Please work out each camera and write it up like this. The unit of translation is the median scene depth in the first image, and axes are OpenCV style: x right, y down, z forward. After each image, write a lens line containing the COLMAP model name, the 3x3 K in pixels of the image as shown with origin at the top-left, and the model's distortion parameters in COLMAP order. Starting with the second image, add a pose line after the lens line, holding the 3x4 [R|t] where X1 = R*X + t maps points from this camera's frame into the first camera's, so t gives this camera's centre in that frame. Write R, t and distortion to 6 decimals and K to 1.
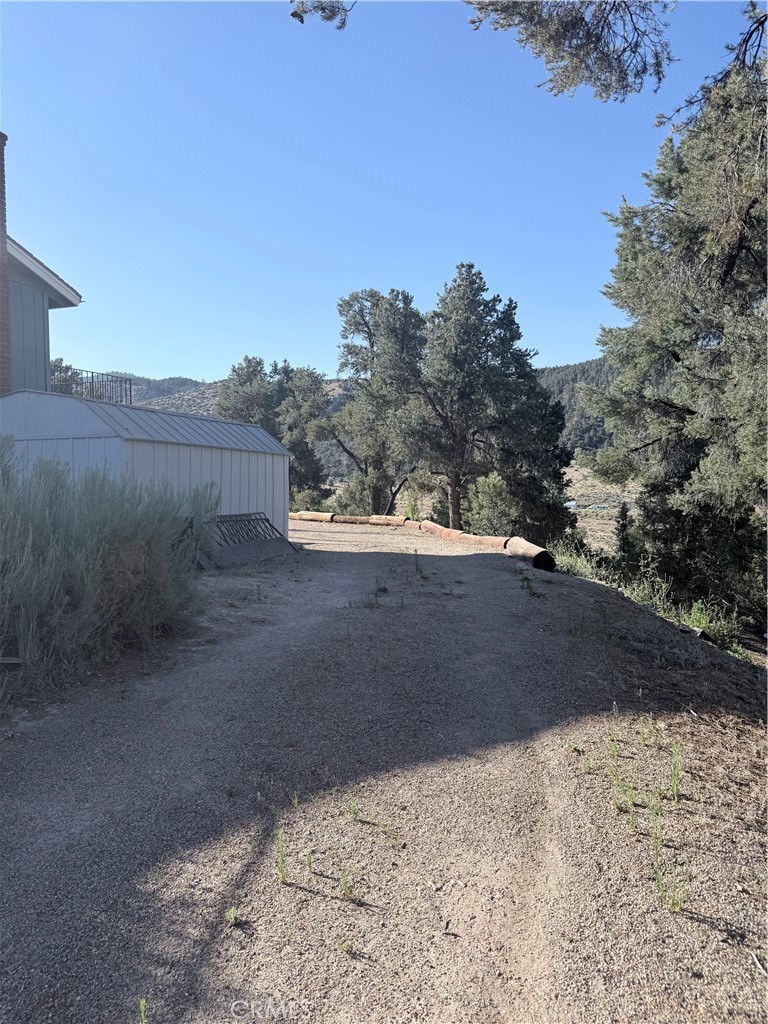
lens RADIAL K [[770.1, 0, 384.0], [0, 770.1, 512.0], [0, 0, 1]] dist [0.206209, -0.254225]
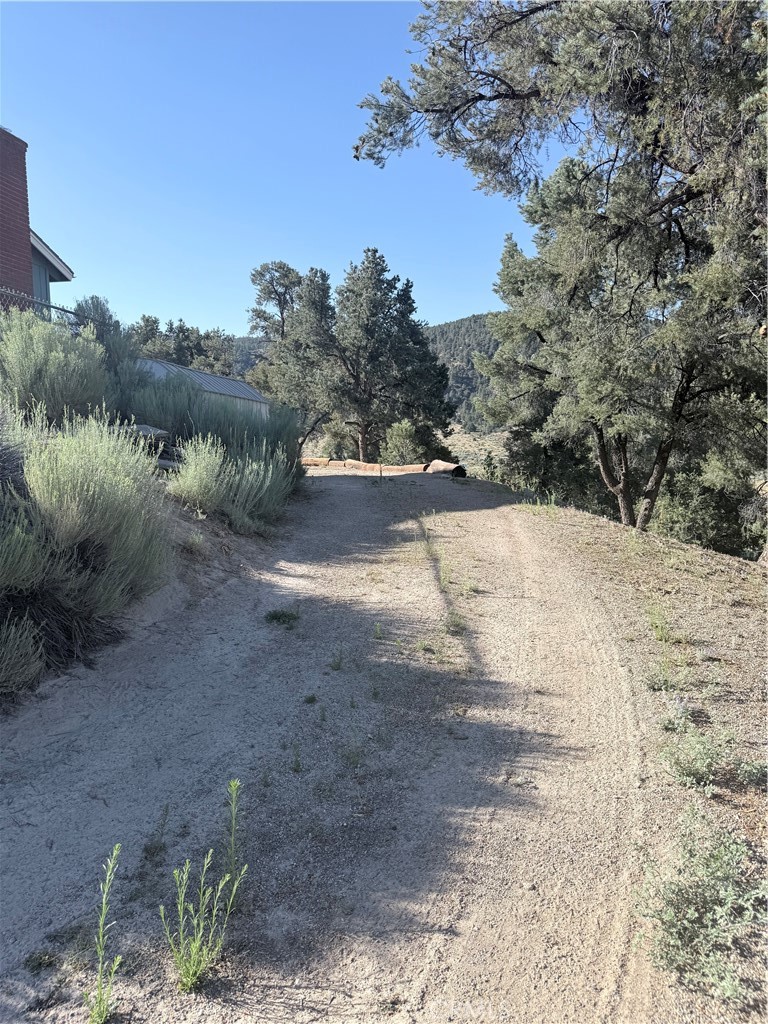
lens RADIAL K [[770.1, 0, 384.0], [0, 770.1, 512.0], [0, 0, 1]] dist [0.206209, -0.254225]
pose [[0.984756, -0.025669, 0.172038, -0.096776], [0.016997, 0.998519, 0.051690, 0.029428], [-0.173110, -0.047978, 0.983733, -0.222030]]
